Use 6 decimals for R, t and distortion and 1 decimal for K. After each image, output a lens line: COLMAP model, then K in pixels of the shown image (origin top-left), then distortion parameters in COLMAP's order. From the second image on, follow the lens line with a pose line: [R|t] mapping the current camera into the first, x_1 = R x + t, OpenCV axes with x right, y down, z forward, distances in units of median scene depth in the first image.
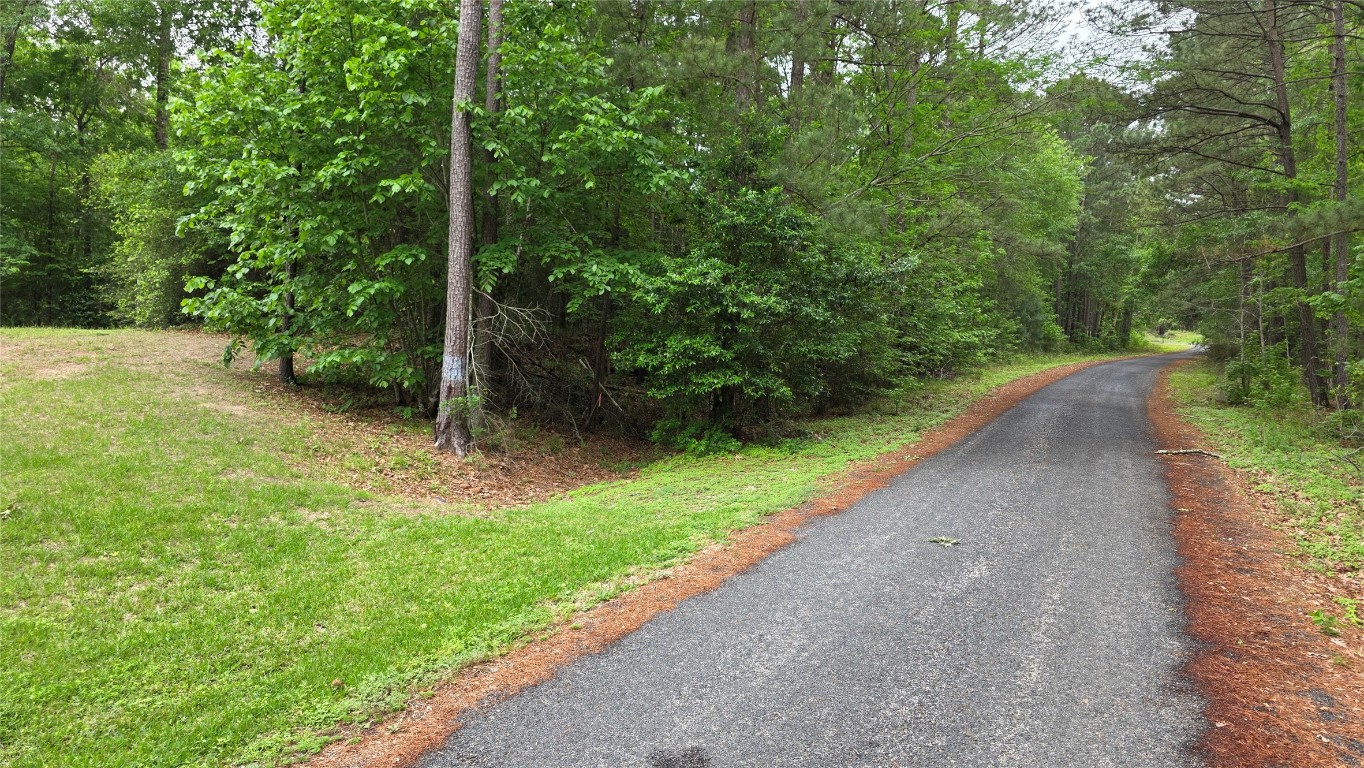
lens RADIAL K [[967.6, 0, 686.5], [0, 967.6, 383.3], [0, 0, 1]] dist [0.047549, -0.001790]
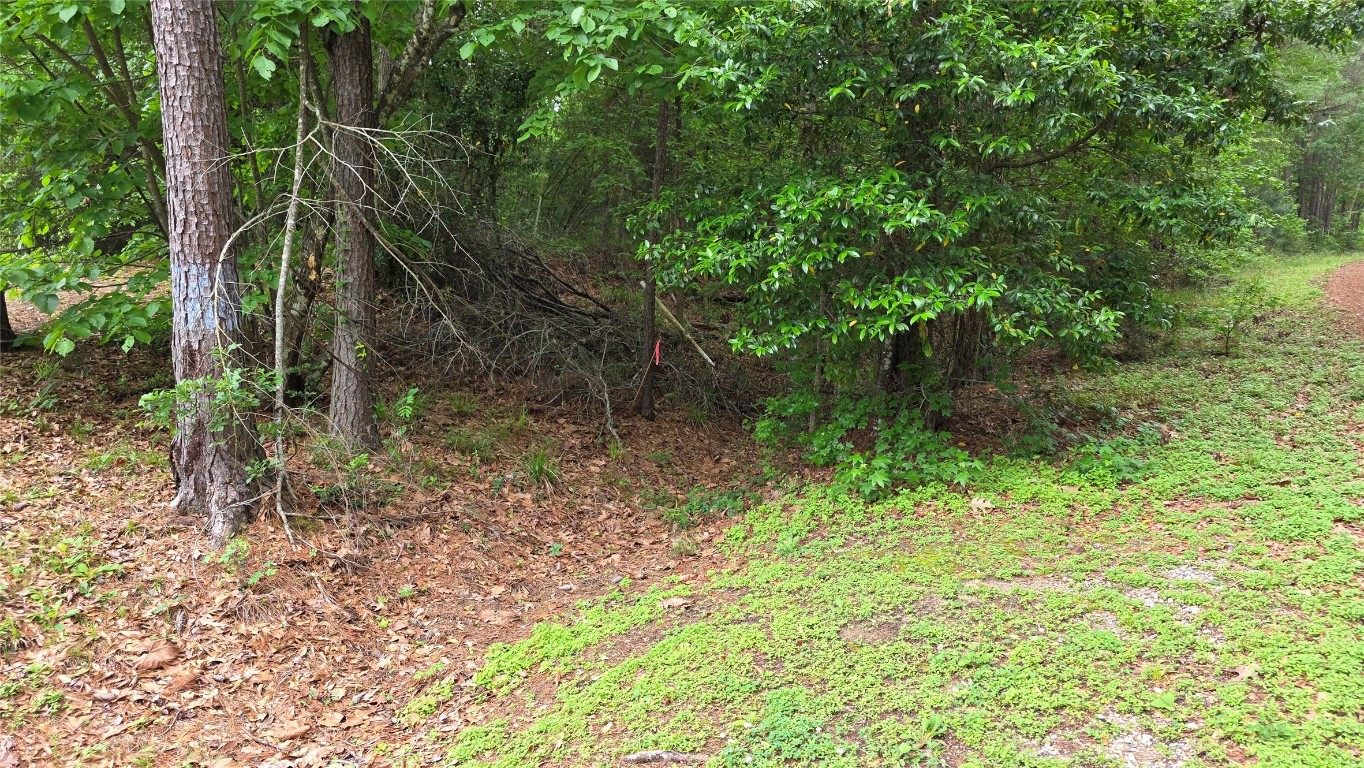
lens RADIAL K [[967.6, 0, 680.4], [0, 967.6, 394.7], [0, 0, 1]] dist [0.047549, -0.001790]
pose [[0.989117, -0.032084, -0.143590, -0.005505], [0.043274, 0.996207, 0.075496, 0.000884], [0.140623, -0.080888, 0.986753, 0.611760]]
